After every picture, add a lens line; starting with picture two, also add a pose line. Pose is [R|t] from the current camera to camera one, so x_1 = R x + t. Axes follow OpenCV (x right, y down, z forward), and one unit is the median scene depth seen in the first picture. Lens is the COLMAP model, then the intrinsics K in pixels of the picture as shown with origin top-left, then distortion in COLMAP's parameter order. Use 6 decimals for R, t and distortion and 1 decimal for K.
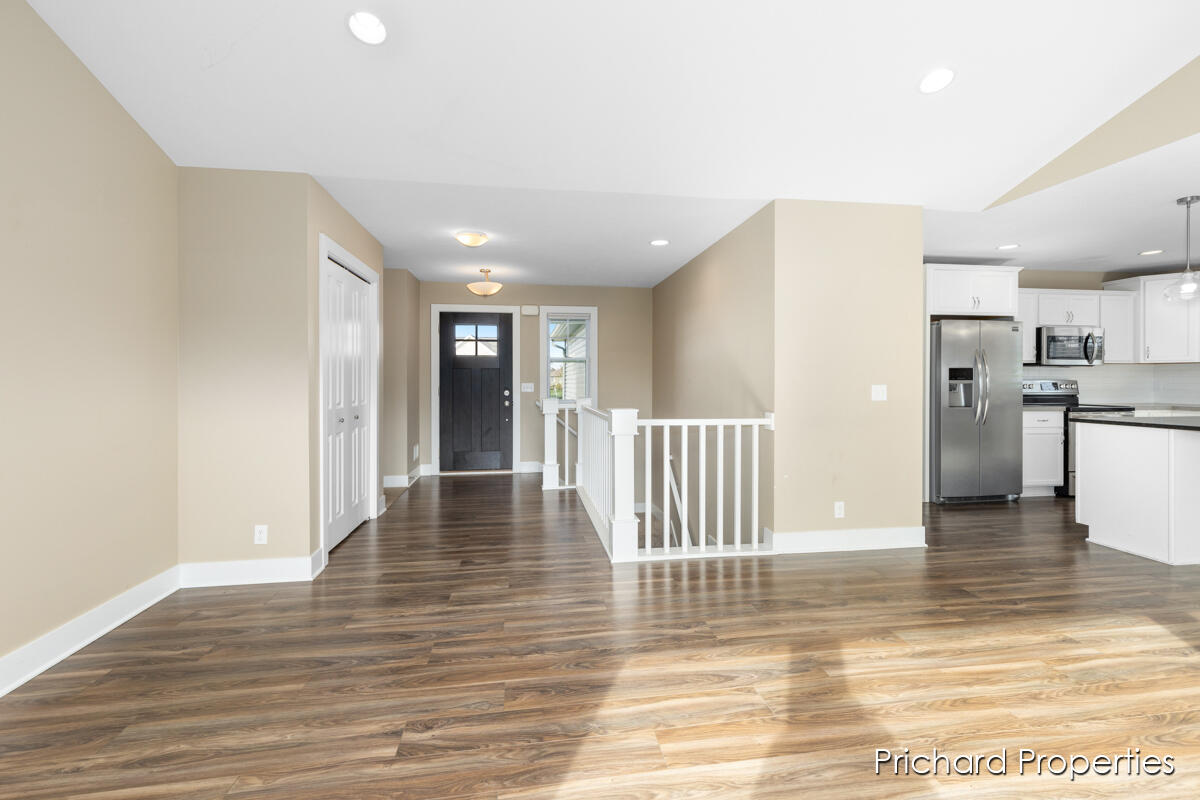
lens RADIAL K [[542.0, 0, 600.3], [0, 542.0, 383.6], [0, 0, 1]] dist [0.006630, -0.001322]
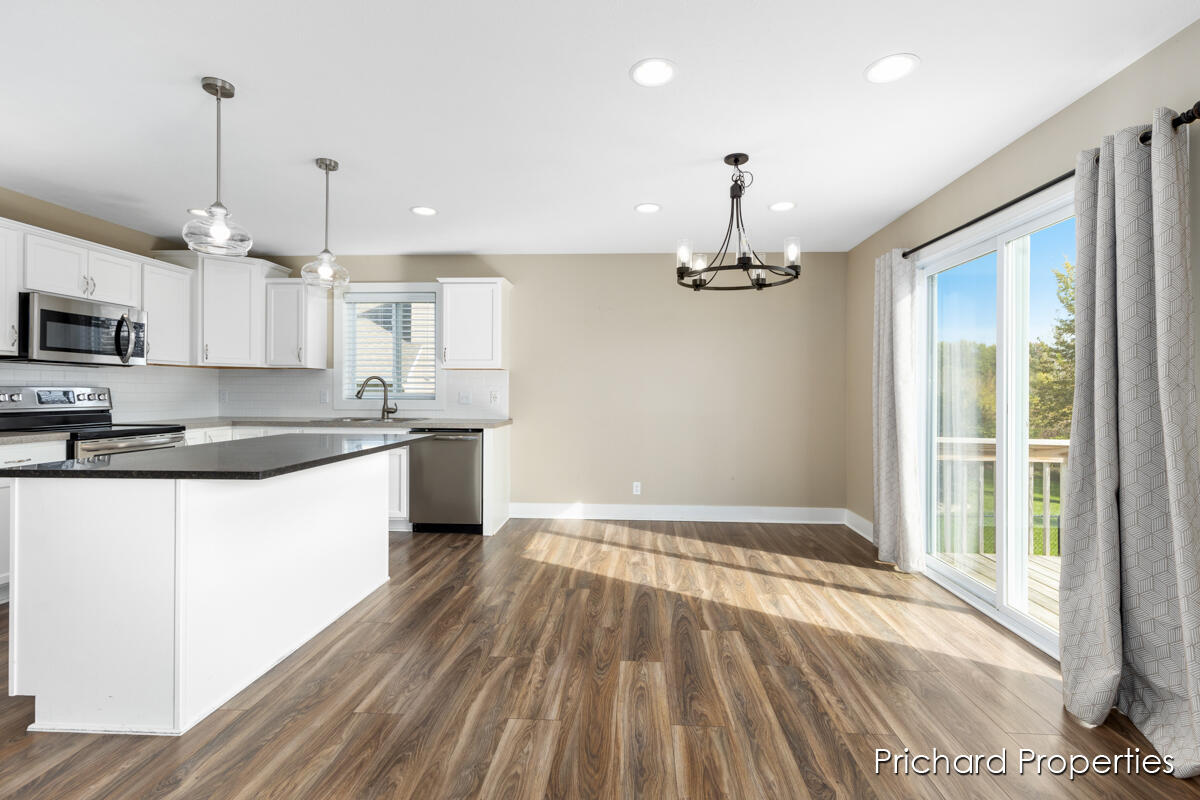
lens RADIAL K [[542.0, 0, 625.0], [0, 542.0, 390.1], [0, 0, 1]] dist [0.006630, -0.001322]
pose [[0.181440, 0.002519, 0.983399, 0.543384], [0.000673, 0.999996, -0.002686, -0.001368], [-0.983402, 0.001149, 0.181438, 0.428111]]
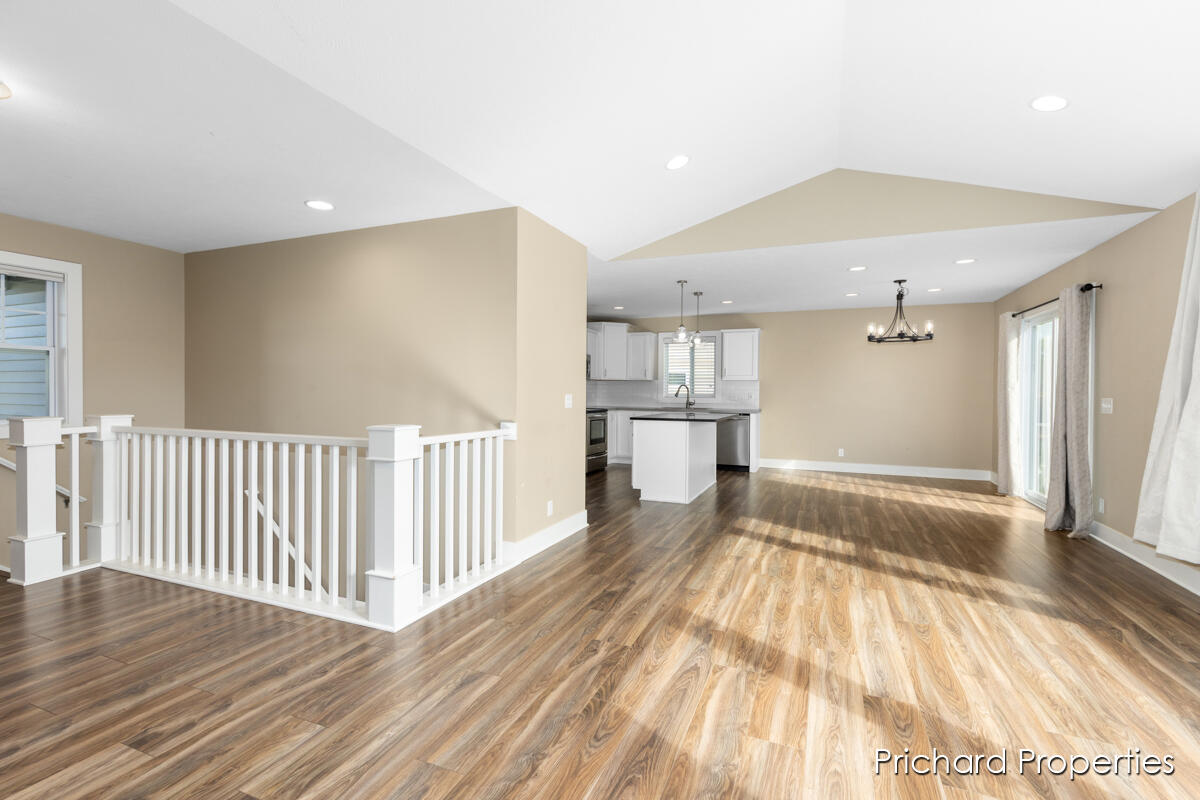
lens RADIAL K [[542.0, 0, 608.1], [0, 542.0, 397.5], [0, 0, 1]] dist [0.006630, -0.001322]
pose [[0.512619, -0.004707, 0.858603, -0.425073], [-0.003150, 0.999968, 0.007363, 0.000873], [-0.858610, -0.006479, 0.512588, 0.334007]]
